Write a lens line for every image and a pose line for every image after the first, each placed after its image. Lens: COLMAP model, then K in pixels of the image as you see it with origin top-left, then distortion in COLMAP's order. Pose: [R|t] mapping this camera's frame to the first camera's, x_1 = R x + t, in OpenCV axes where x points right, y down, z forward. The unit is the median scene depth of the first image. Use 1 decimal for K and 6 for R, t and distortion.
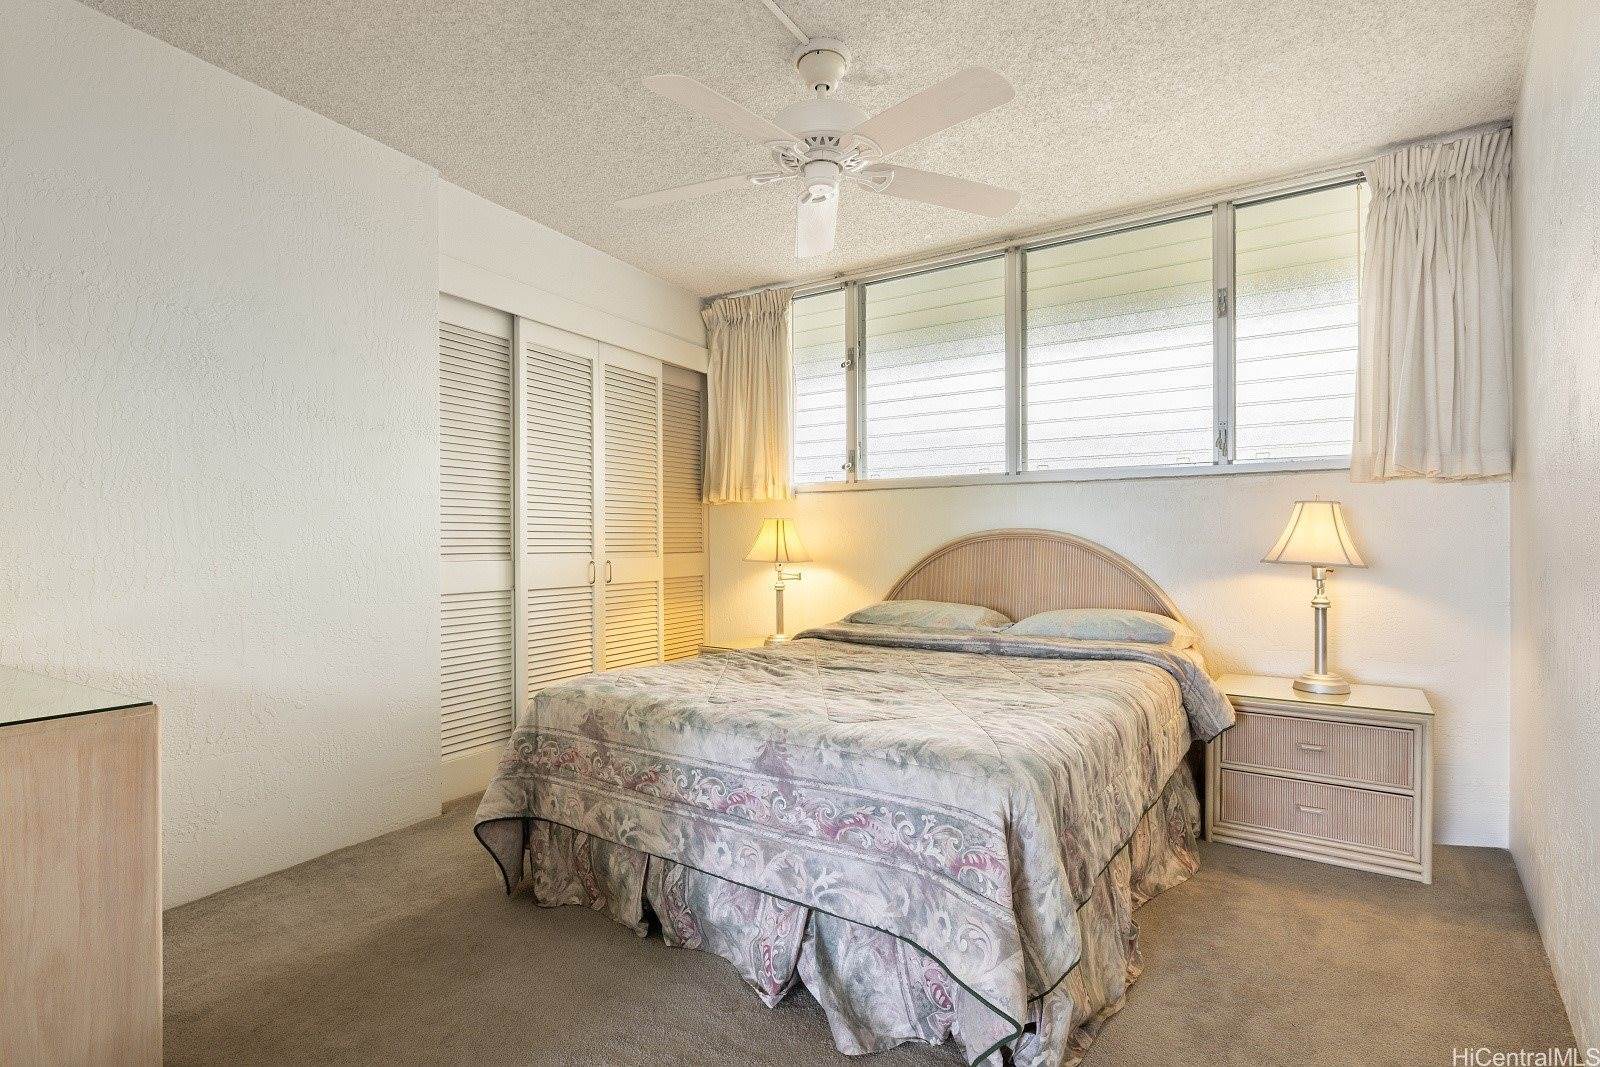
lens RADIAL K [[757.2, 0, 798.7], [0, 757.2, 547.5], [0, 0, 1]] dist [0.000275, 0.000697]
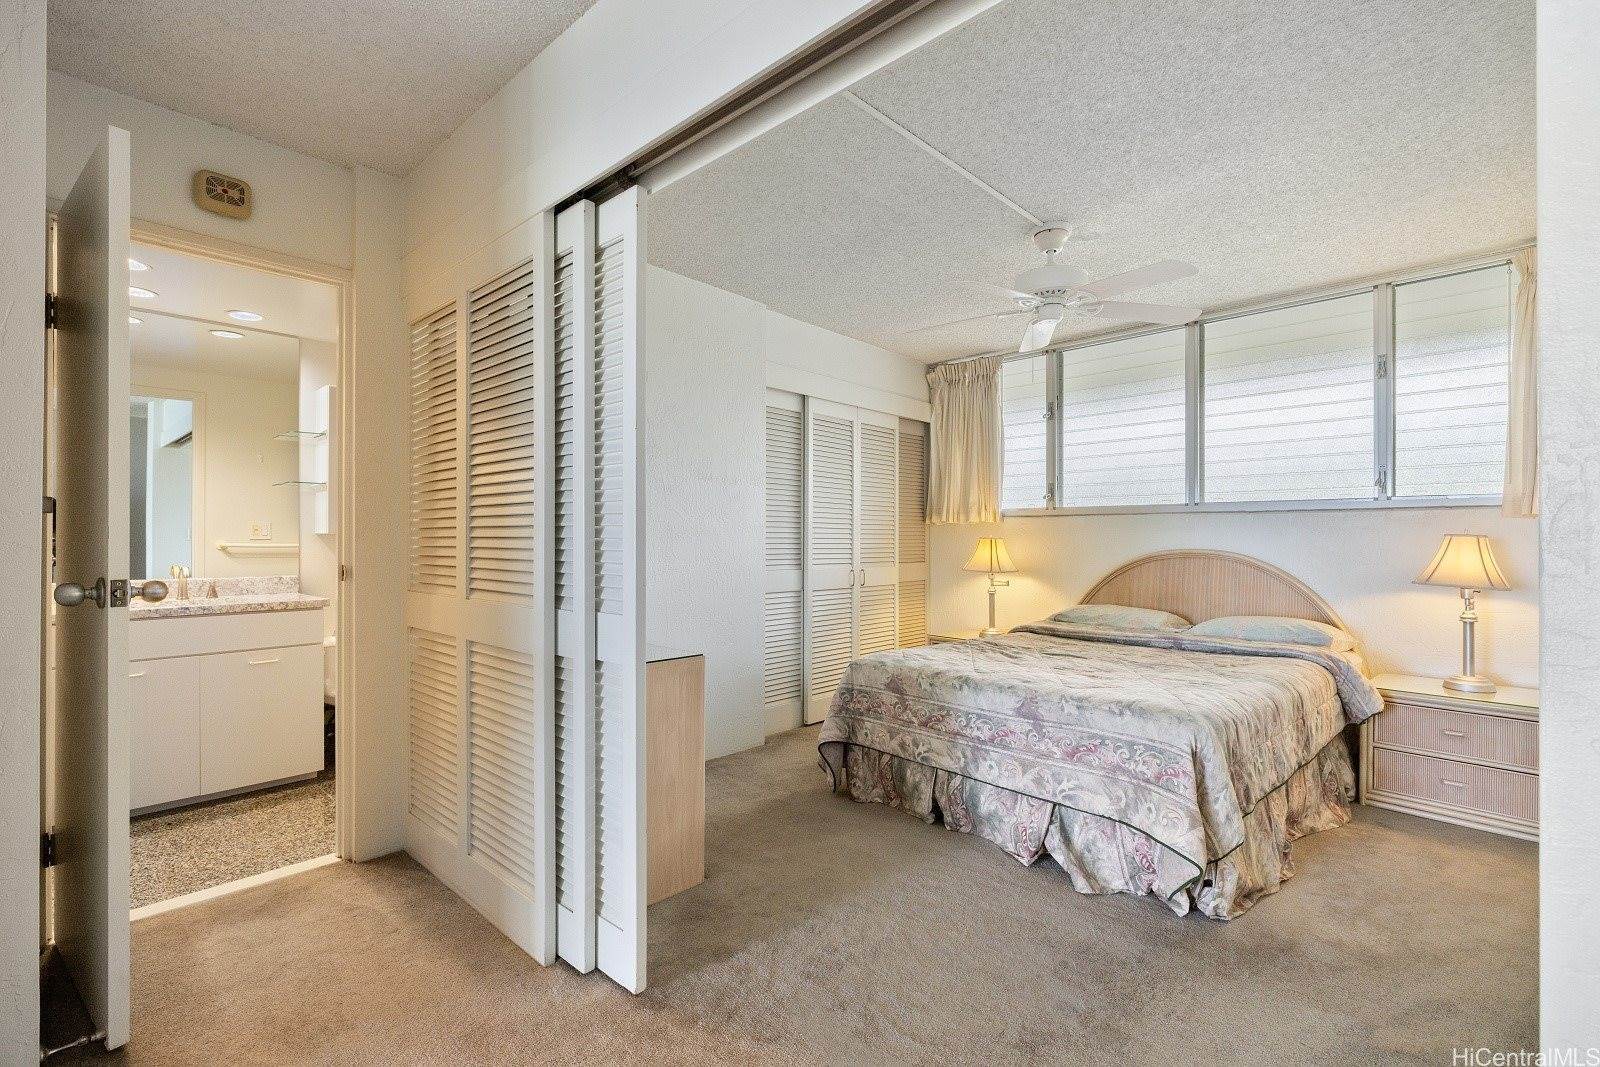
lens RADIAL K [[726.2, 0, 793.8], [0, 726.2, 535.7], [0, 0, 1]] dist [-0.003217, 0.000542]
pose [[0.976418, 0.005978, -0.215805, -0.122616], [-0.007750, 0.999943, -0.007364, -0.042222], [0.215749, 0.008863, 0.976409, -0.379486]]
